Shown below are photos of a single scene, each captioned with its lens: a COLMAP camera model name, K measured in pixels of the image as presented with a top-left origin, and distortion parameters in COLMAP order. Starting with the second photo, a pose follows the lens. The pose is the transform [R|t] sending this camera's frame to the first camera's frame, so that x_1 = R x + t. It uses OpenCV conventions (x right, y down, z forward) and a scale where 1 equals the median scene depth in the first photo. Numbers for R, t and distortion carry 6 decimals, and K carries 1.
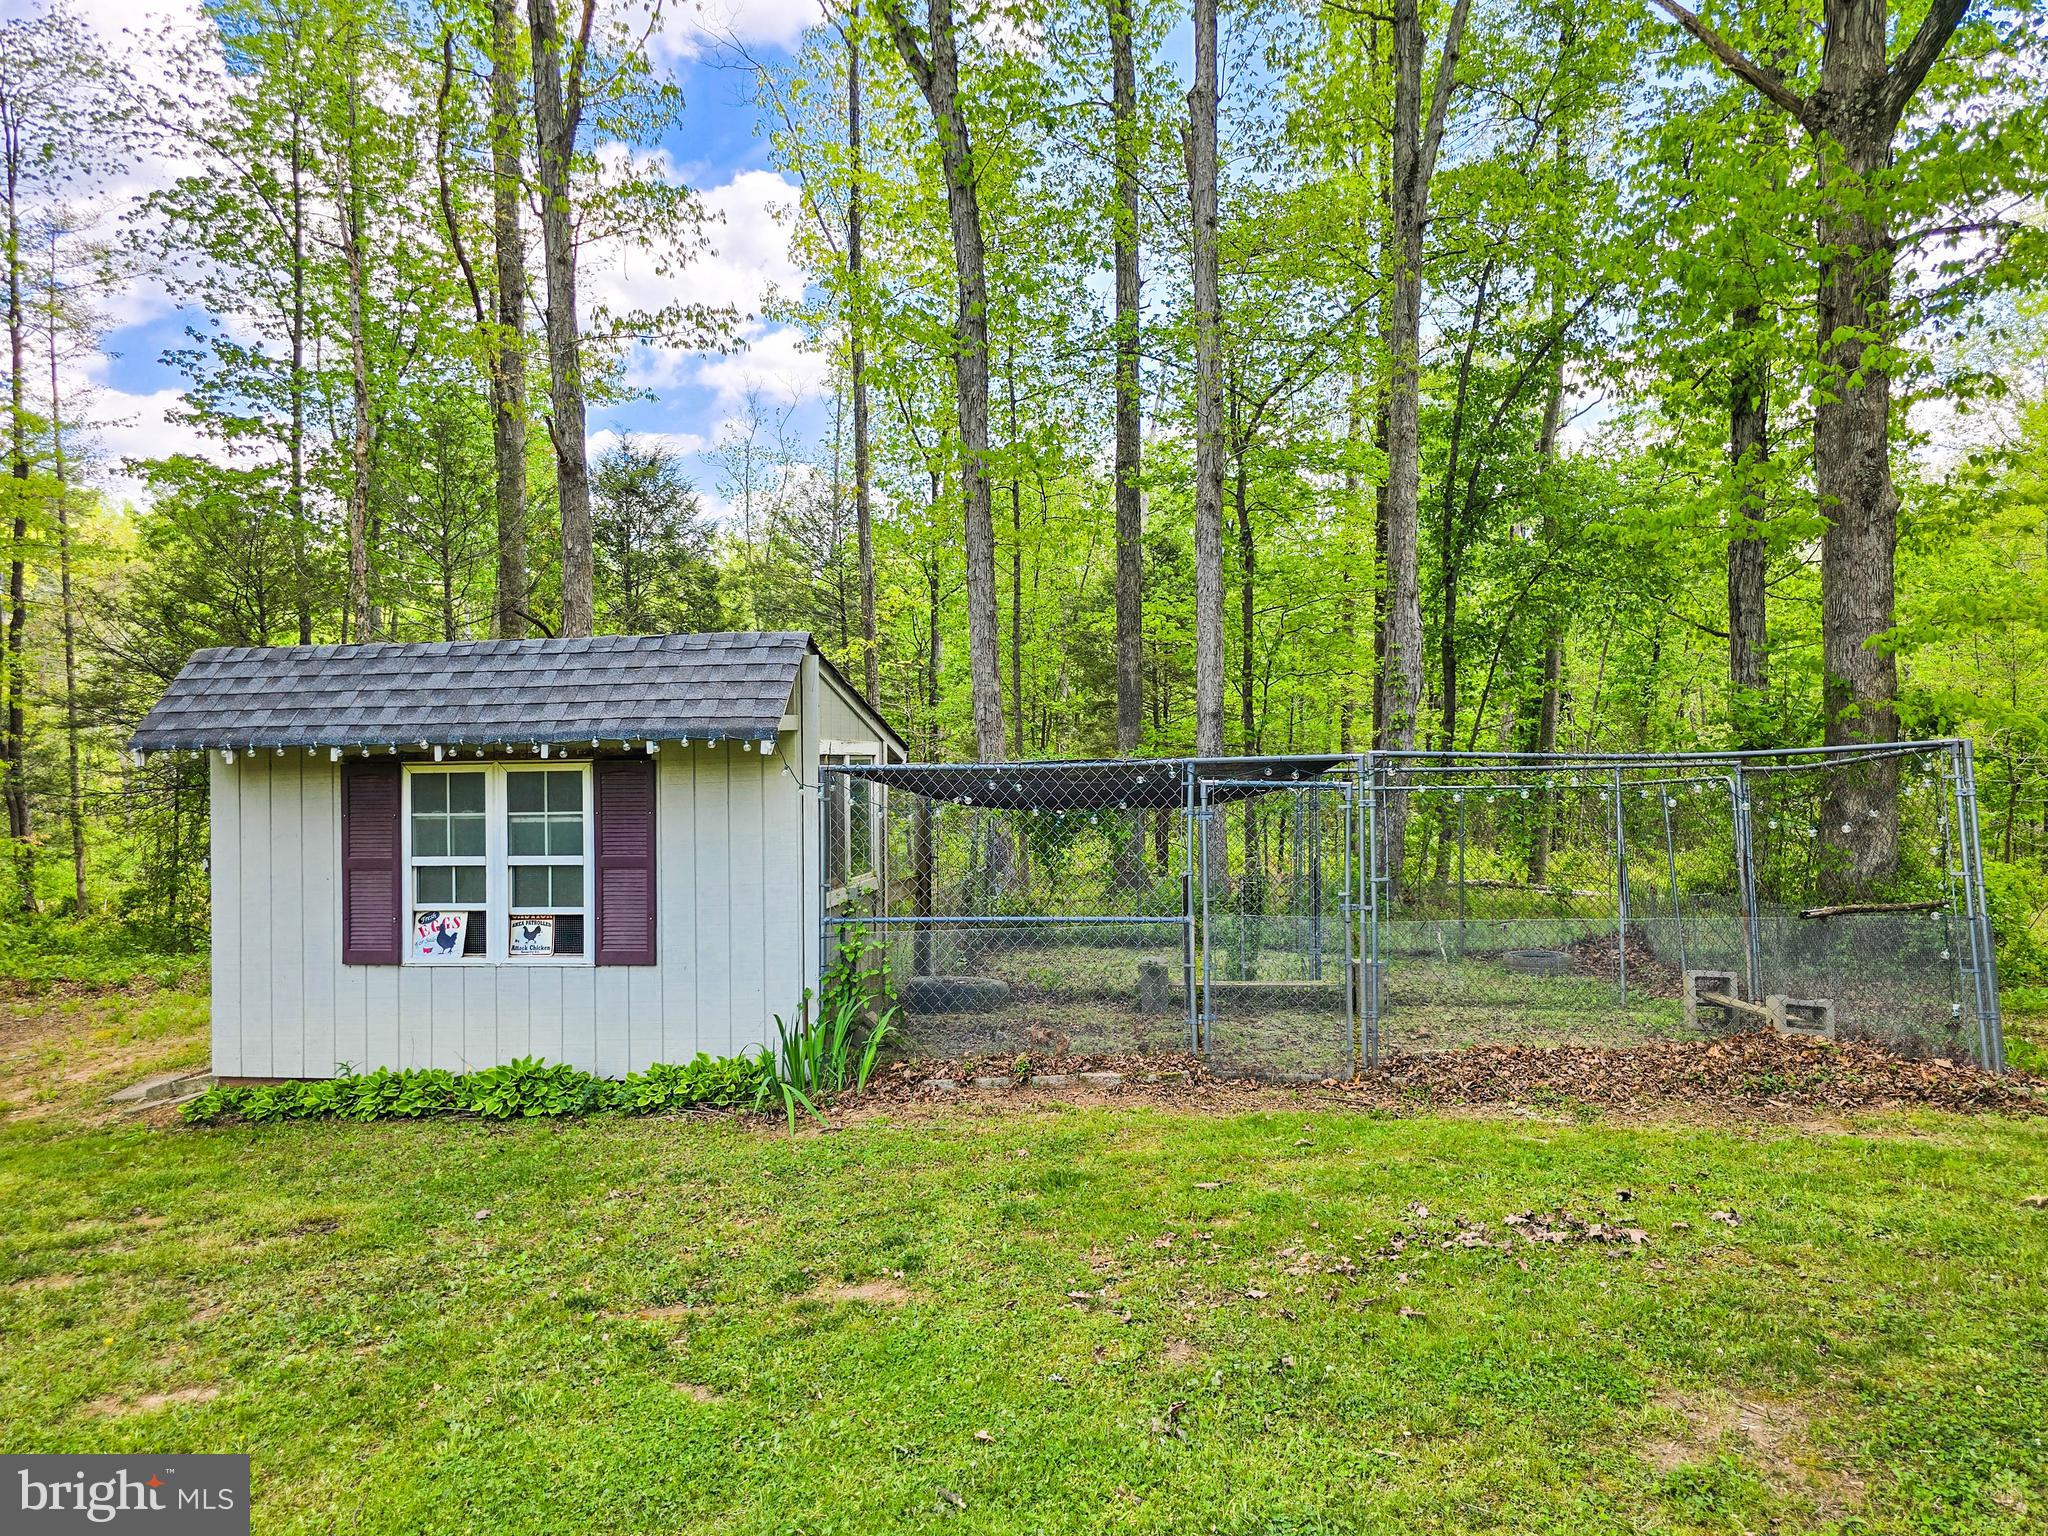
lens RADIAL K [[1369.1, 0, 1028.5], [0, 1369.1, 778.9], [0, 0, 1]] dist [0.007270, -0.008360]
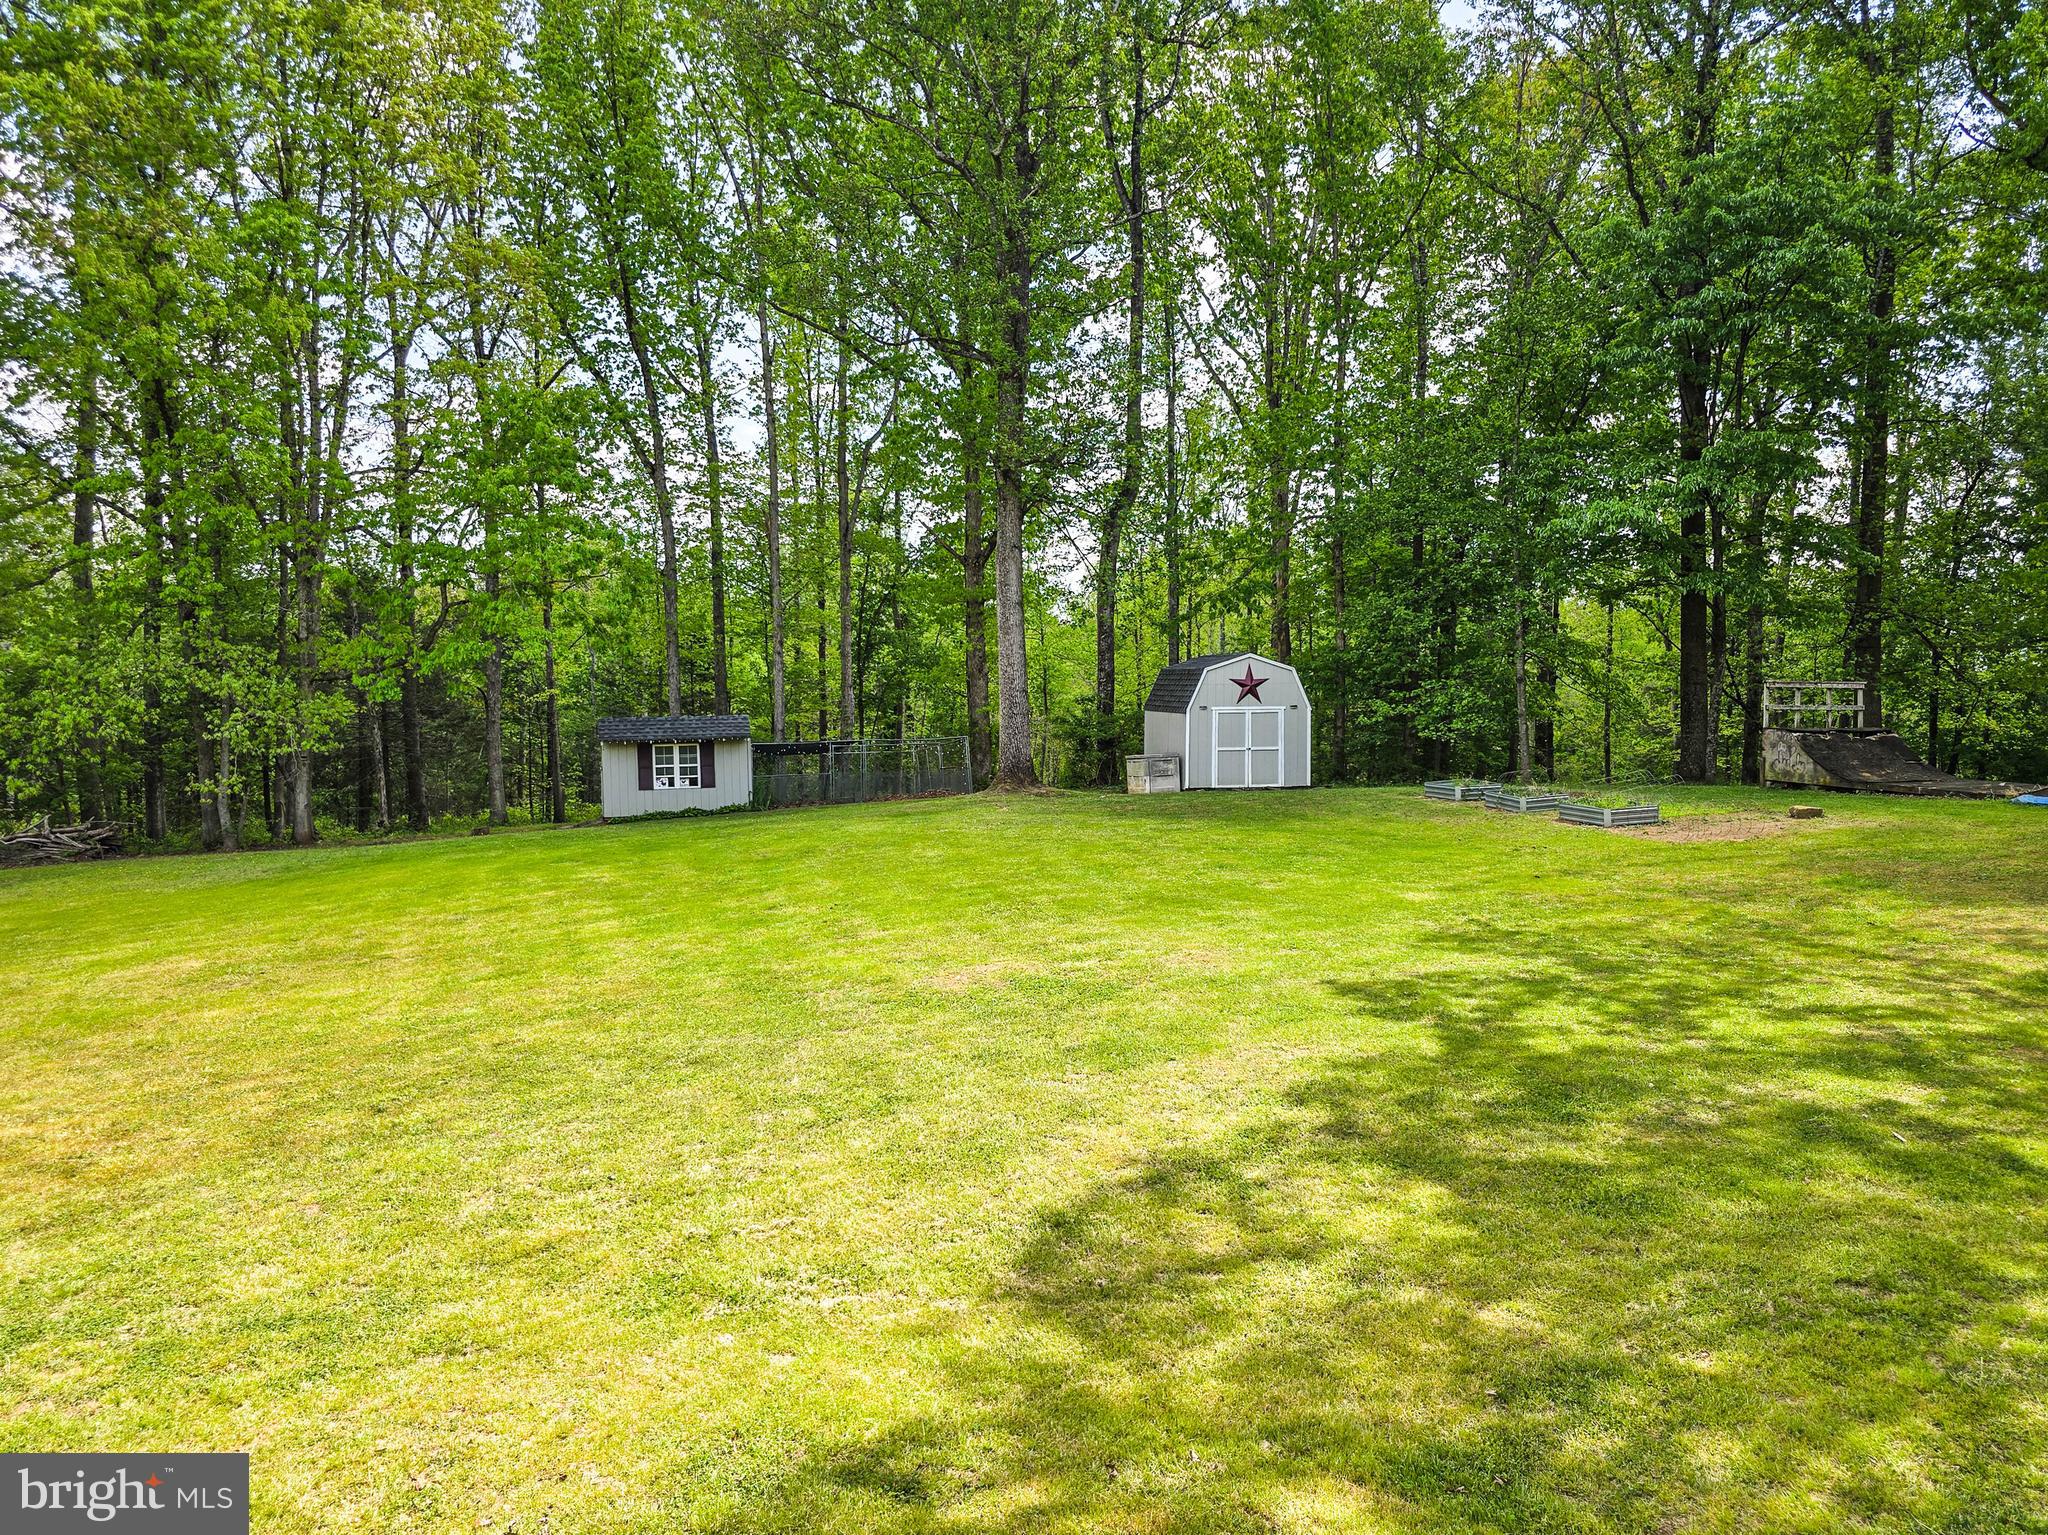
lens RADIAL K [[1369.1, 0, 1021.8], [0, 1369.1, 772.3], [0, 0, 1]] dist [0.007270, -0.008360]
pose [[0.902673, -0.017782, 0.429959, -1.288734], [0.022091, 0.999743, -0.005032, 0.128040], [-0.429759, 0.014040, 0.902834, -3.536158]]
